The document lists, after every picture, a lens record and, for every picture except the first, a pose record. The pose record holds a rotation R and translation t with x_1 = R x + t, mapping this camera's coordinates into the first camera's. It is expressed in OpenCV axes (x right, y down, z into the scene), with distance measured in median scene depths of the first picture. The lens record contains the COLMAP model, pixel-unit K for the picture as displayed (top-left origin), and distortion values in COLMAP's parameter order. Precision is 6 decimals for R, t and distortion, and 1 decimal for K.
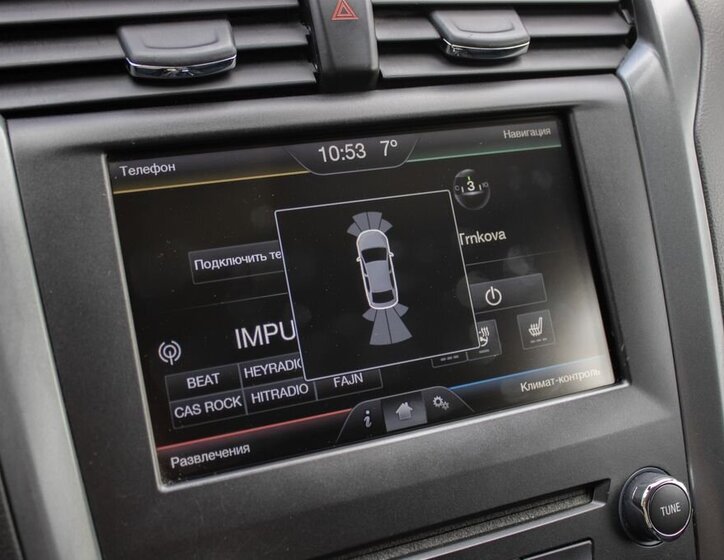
lens RADIAL K [[944.8, 0, 362.0], [0, 944.8, 280.0], [0, 0, 1]] dist [-0.106219, 0.054249]
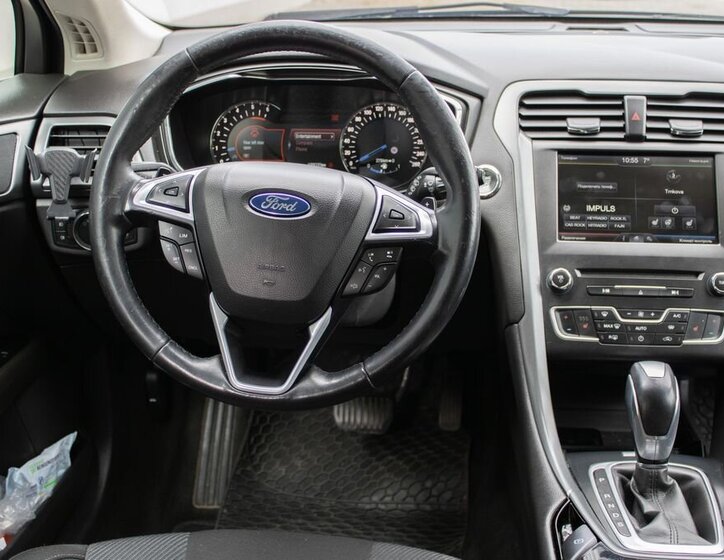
lens RADIAL K [[1011.5, 0, 365.1], [0, 1011.5, 297.1], [0, 0, 1]] dist [-0.086930, 0.089469]
pose [[0.880194, 0.113363, -0.460877, 0.817137], [-0.178546, 0.978813, -0.100231, 0.827658], [0.439750, 0.170511, 0.881786, -2.337957]]
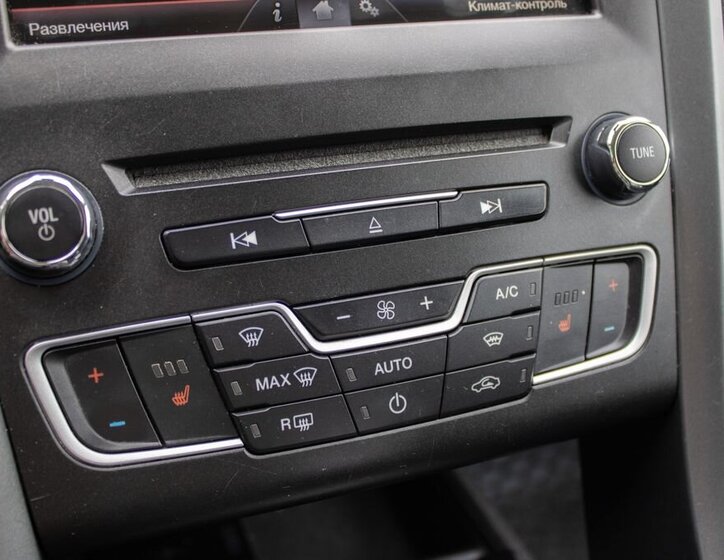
lens RADIAL K [[944.8, 0, 362.0], [0, 944.8, 280.0], [0, 0, 1]] dist [-0.106219, 0.054249]
pose [[0.999393, 0.032268, -0.013119, 0.096763], [-0.031104, 0.996235, 0.080927, 0.306026], [0.015681, -0.080470, 0.996634, 0.154889]]
